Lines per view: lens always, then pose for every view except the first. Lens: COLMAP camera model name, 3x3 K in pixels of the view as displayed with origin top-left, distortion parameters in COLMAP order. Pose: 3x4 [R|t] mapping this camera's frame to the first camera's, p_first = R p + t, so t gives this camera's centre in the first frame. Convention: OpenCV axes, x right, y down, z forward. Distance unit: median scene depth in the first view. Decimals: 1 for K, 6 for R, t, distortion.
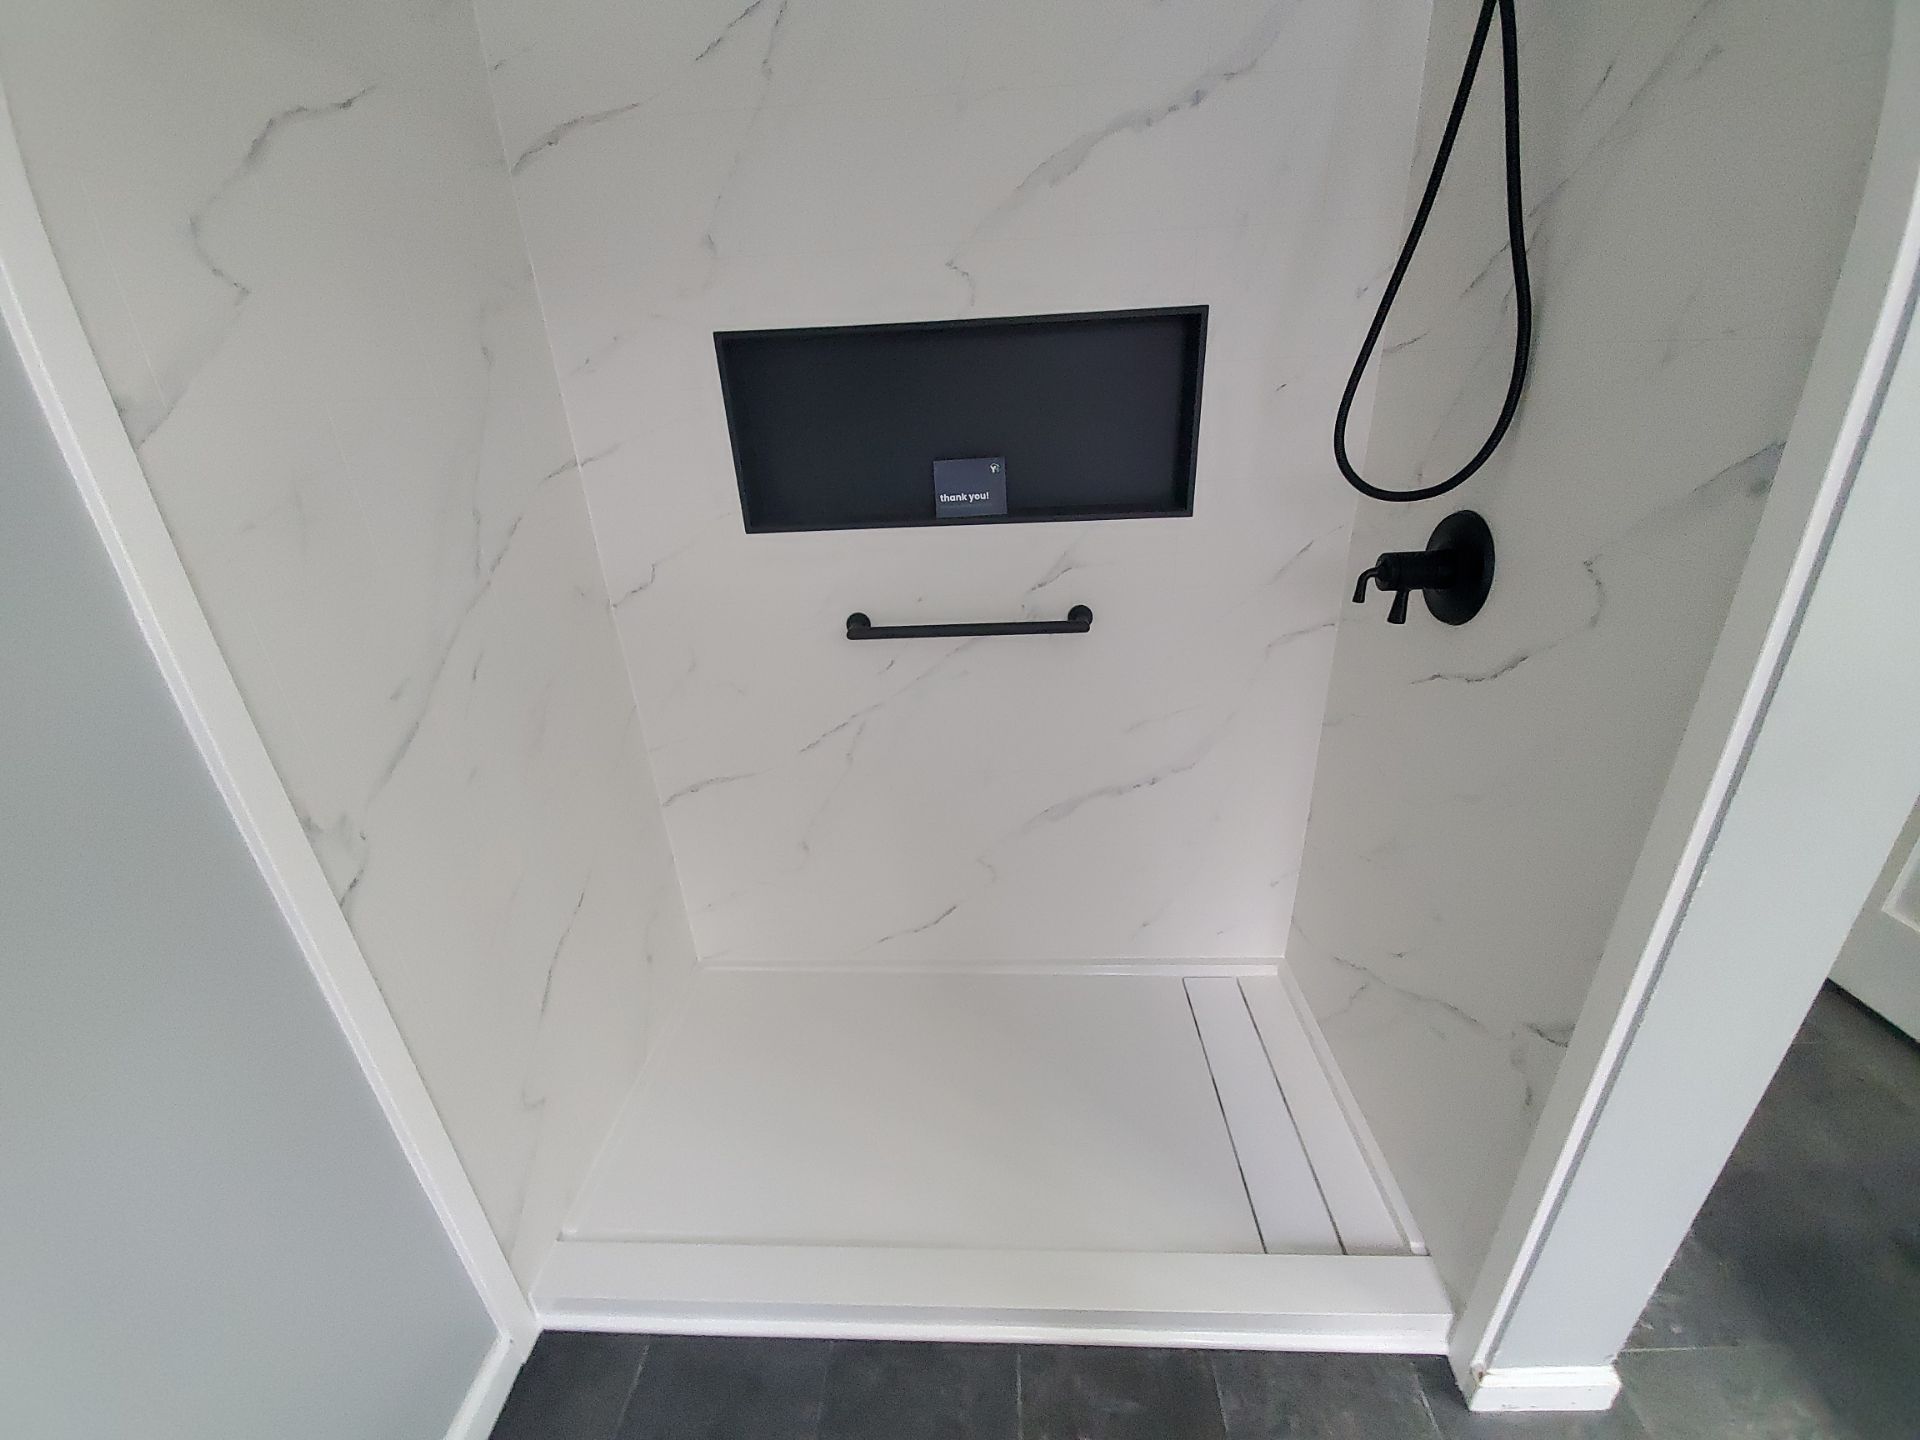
lens RADIAL K [[778.7, 0, 963.1], [0, 778.7, 749.8], [0, 0, 1]] dist [-0.010454, -0.001468]
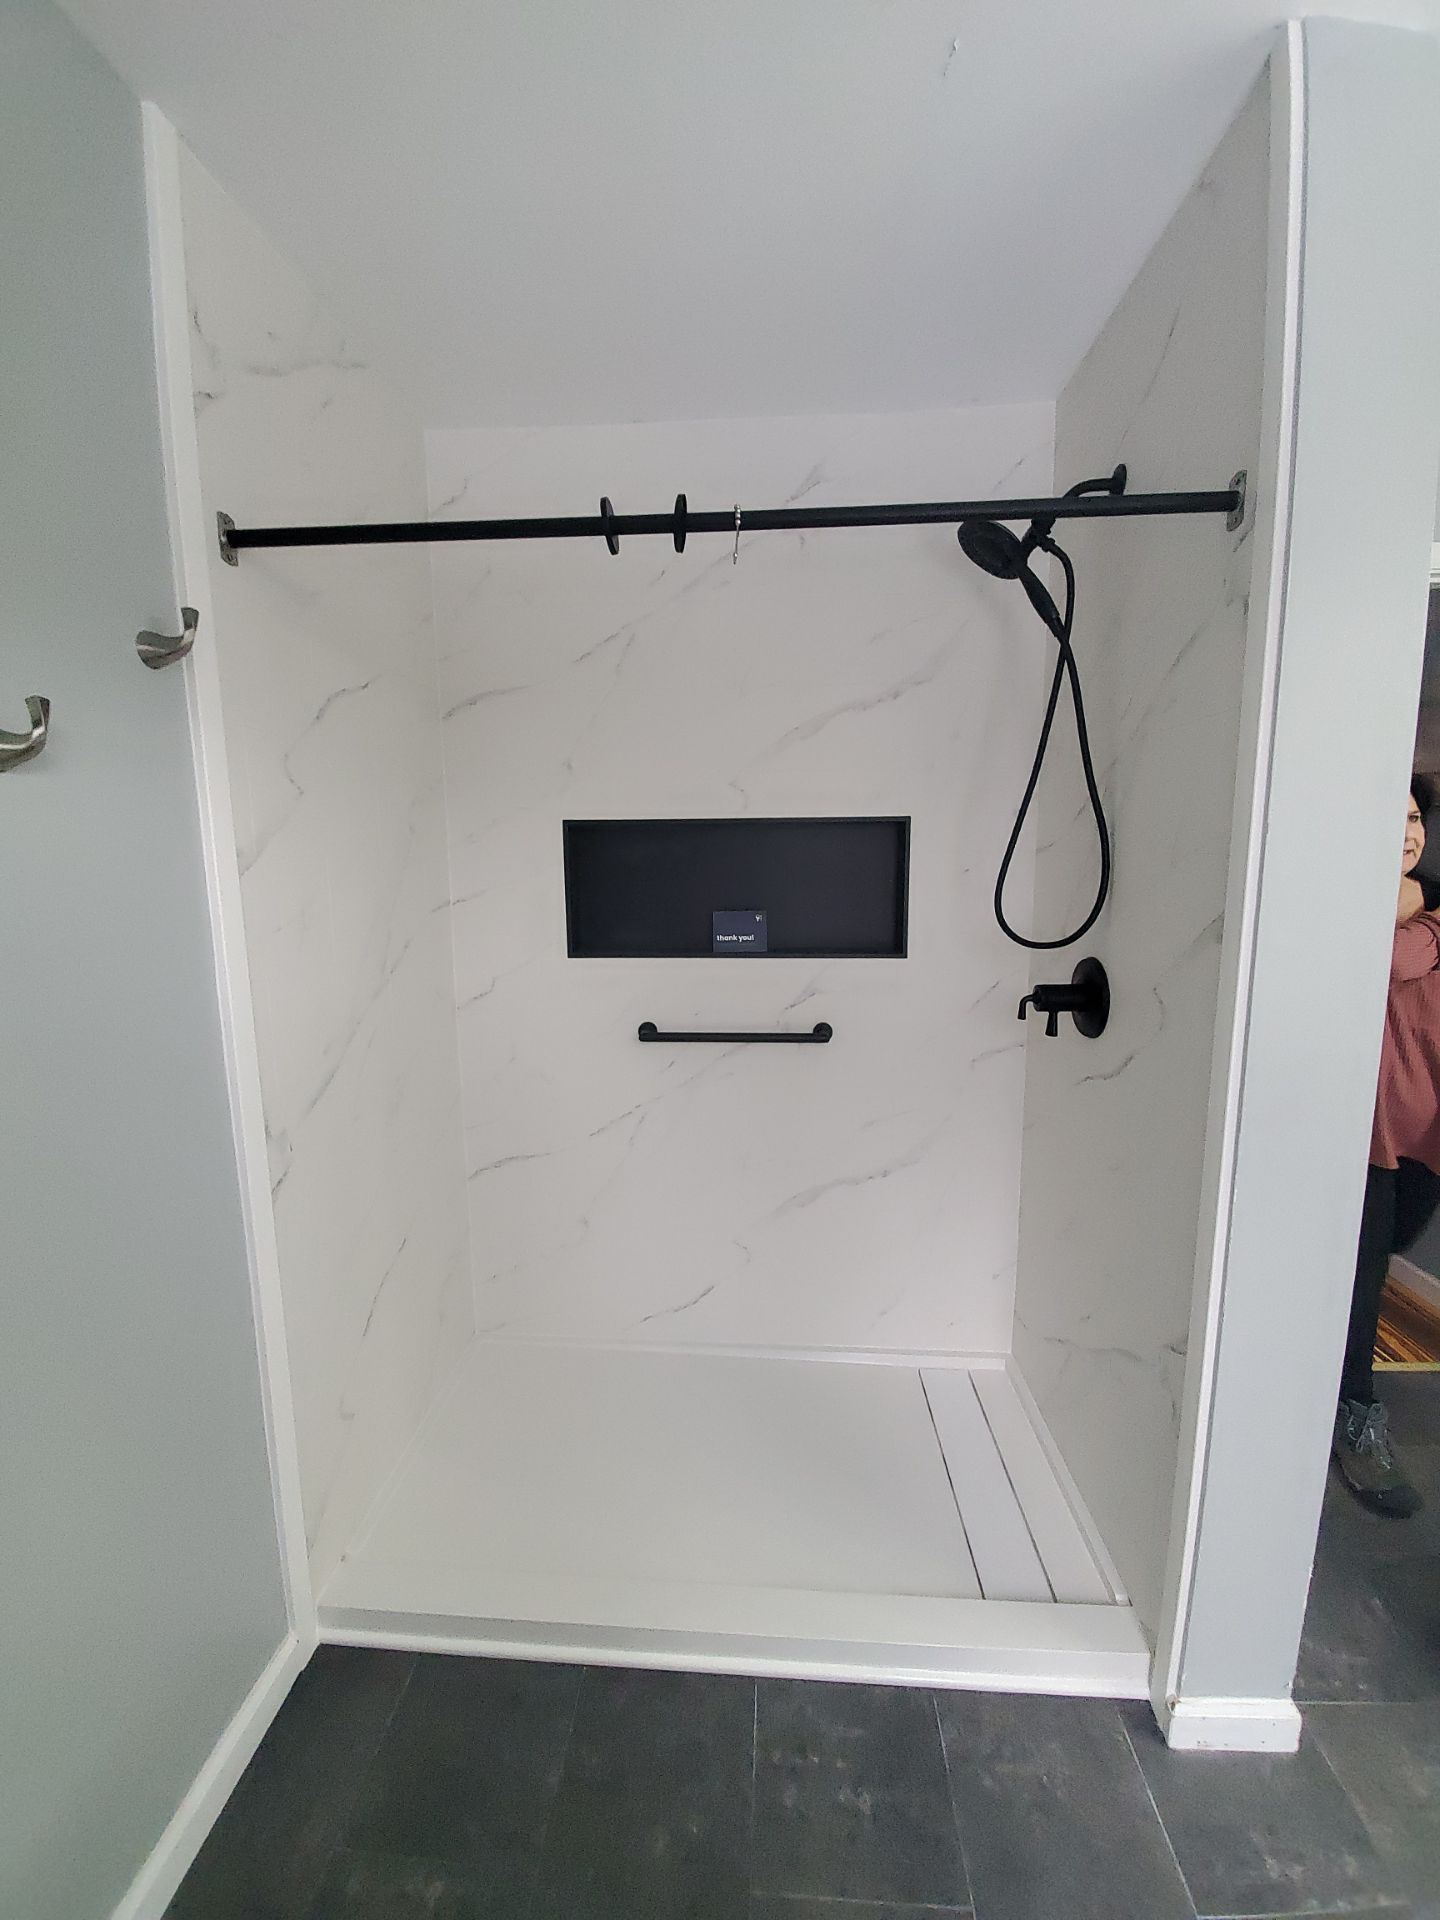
lens RADIAL K [[778.7, 0, 713.9], [0, 778.7, 998.8], [0, 0, 1]] dist [-0.010454, -0.001468]
pose [[0.998997, 0.041127, -0.017682, -0.007879], [-0.044250, 0.967012, -0.250856, 0.126650], [0.006782, 0.251387, 0.967863, -0.299948]]
